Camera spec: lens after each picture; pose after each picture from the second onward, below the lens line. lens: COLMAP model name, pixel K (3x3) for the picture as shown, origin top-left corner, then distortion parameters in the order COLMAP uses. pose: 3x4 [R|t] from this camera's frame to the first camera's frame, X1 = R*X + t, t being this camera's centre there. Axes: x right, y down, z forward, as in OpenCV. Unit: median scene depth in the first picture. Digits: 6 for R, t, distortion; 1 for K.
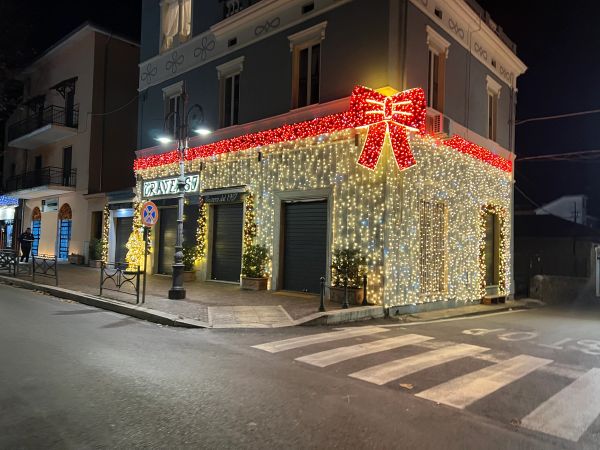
lens RADIAL K [[452.2, 0, 300.0], [0, 452.2, 225.0], [0, 0, 1]] dist [0.111715, -0.137827]
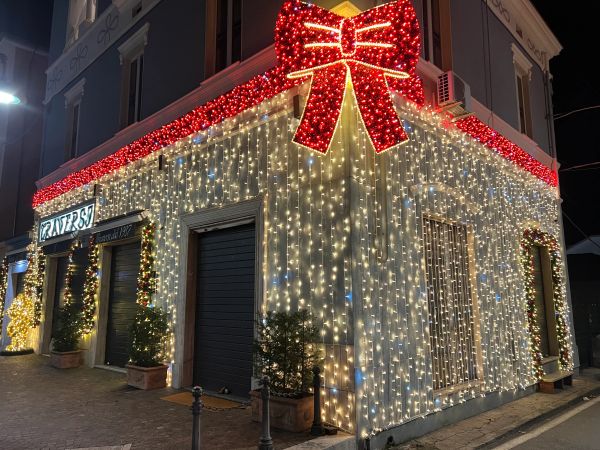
lens RADIAL K [[452.2, 0, 300.0], [0, 452.2, 225.0], [0, 0, 1]] dist [0.111715, -0.137827]
pose [[0.998971, -0.038313, -0.024268, 0.119845], [0.035217, 0.992482, -0.117215, 0.014920], [0.028577, 0.116239, 0.992810, 0.419142]]
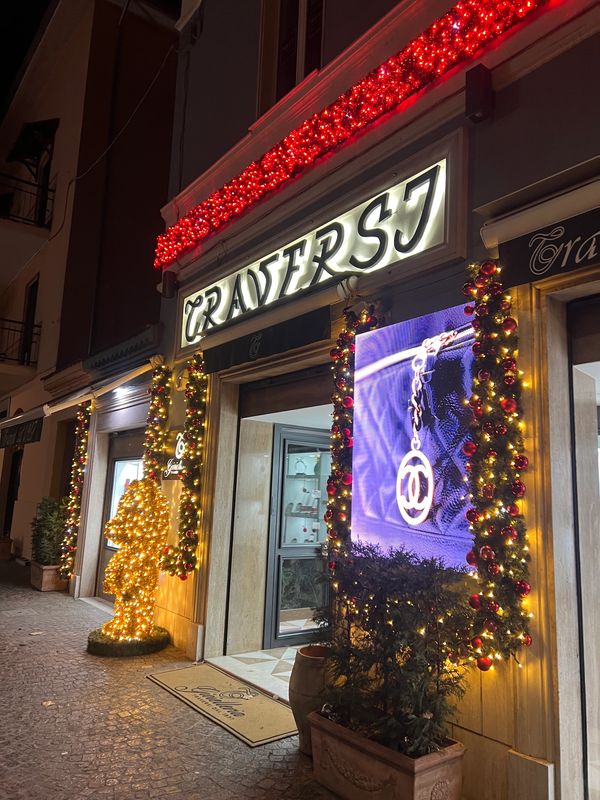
lens RADIAL K [[602.9, 0, 300.0], [0, 602.9, 400.0], [0, 0, 1]] dist [0.111715, -0.137827]
pose [[0.982882, -0.017039, -0.183449, -0.294290], [-0.005322, 0.992673, -0.120712, 0.019288], [0.184162, 0.119622, 0.975590, 0.947961]]
